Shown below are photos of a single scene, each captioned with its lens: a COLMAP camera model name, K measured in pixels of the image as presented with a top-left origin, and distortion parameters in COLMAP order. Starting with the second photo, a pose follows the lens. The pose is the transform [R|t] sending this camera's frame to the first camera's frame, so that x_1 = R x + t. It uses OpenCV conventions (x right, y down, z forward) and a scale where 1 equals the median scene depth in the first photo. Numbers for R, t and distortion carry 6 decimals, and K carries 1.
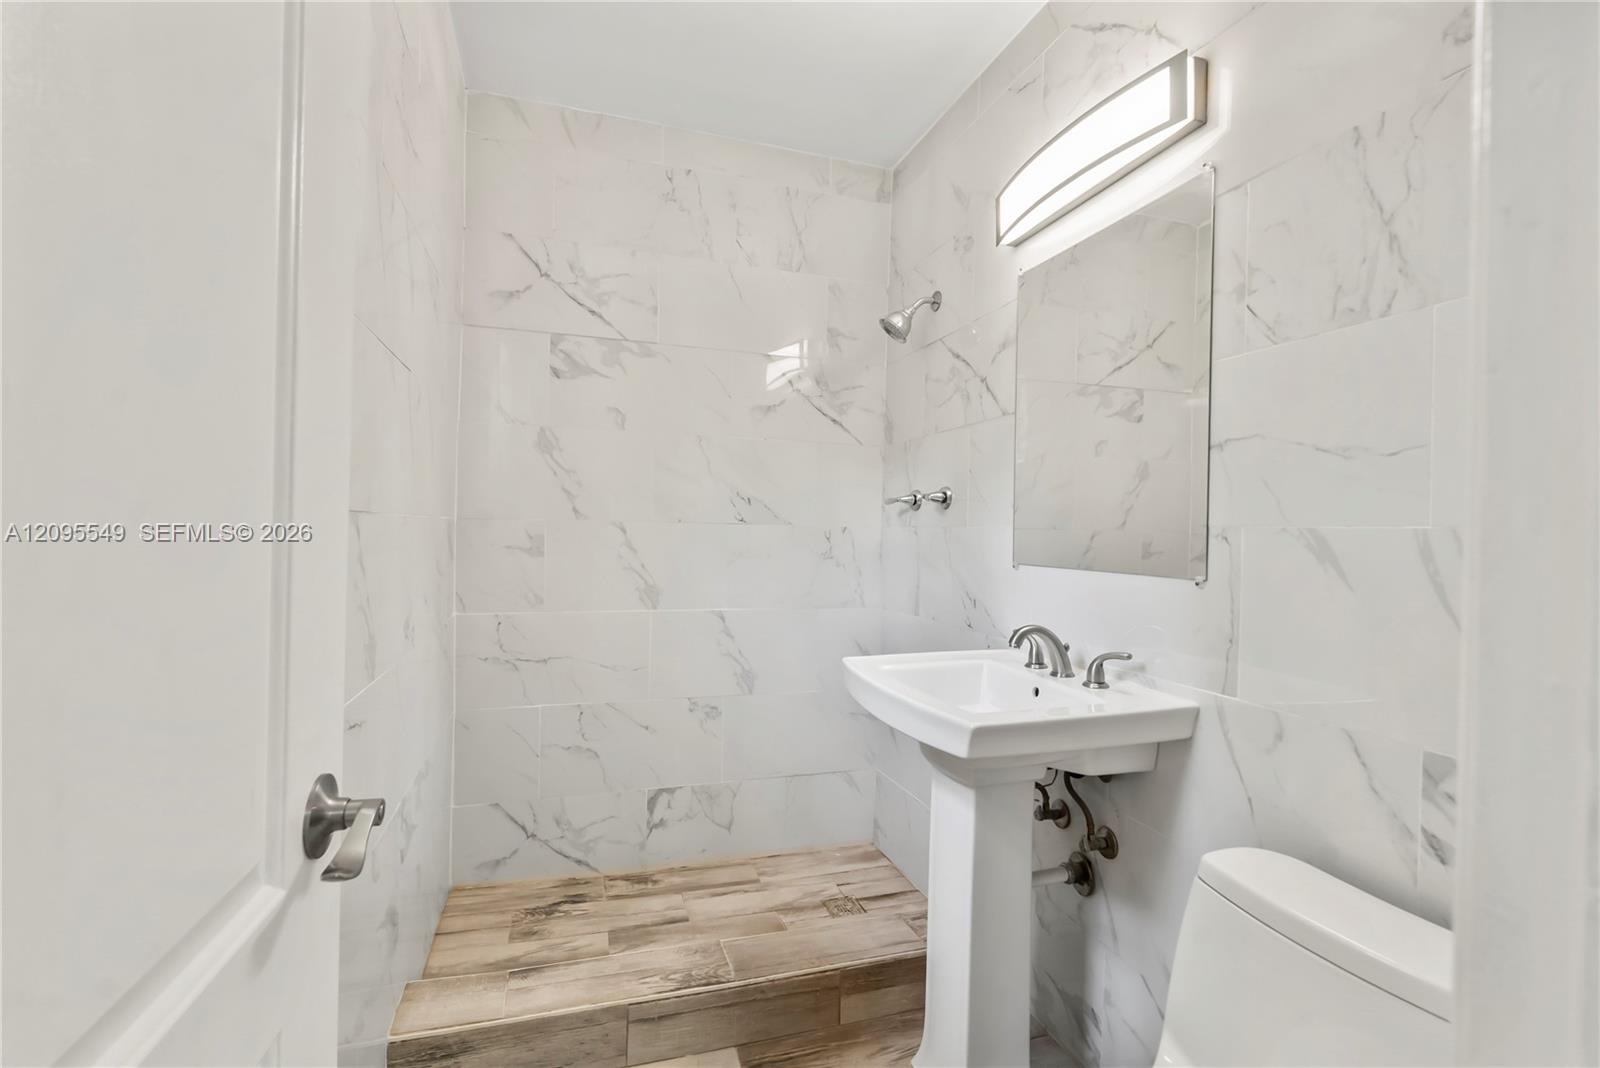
lens RADIAL K [[729.0, 0, 788.6], [0, 729.0, 532.7], [0, 0, 1]] dist [-0.000368, 0.000627]
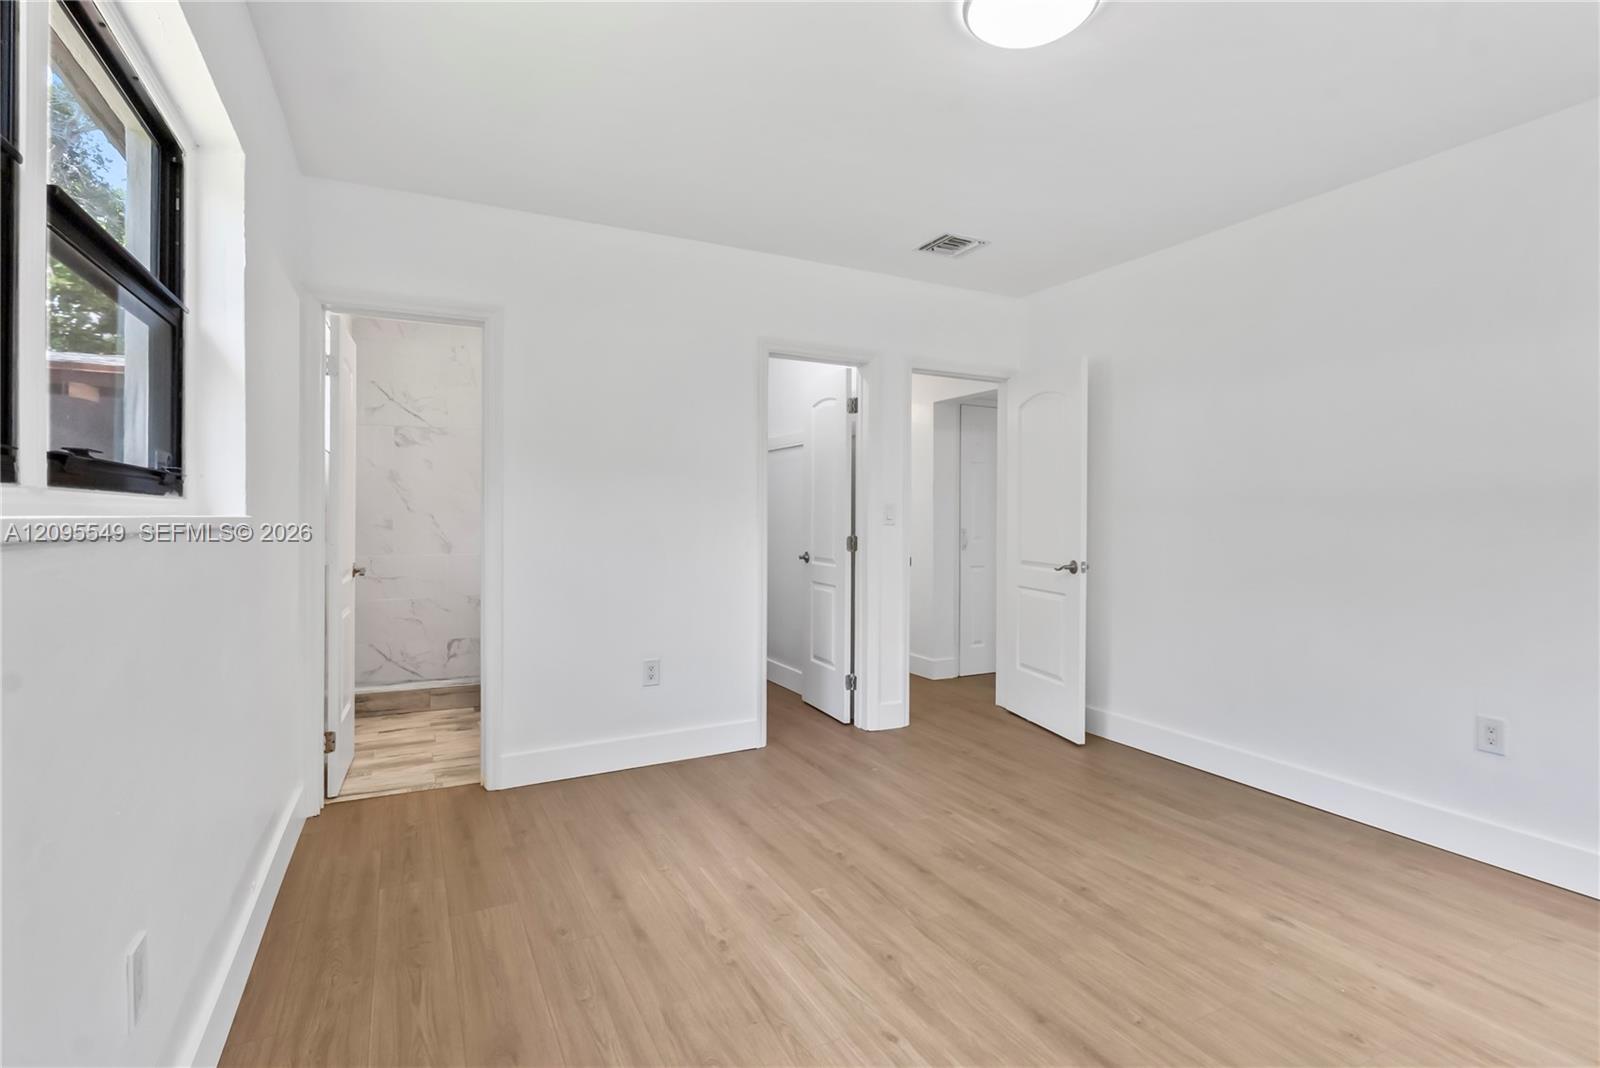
lens RADIAL K [[729.0, 0, 771.4], [0, 729.0, 519.5], [0, 0, 1]] dist [-0.000368, 0.000627]
pose [[0.986194, -0.015431, 0.164873, 0.405139], [0.014548, 0.999873, 0.006562, 0.004933], [-0.164954, -0.004073, 0.986293, -1.285314]]
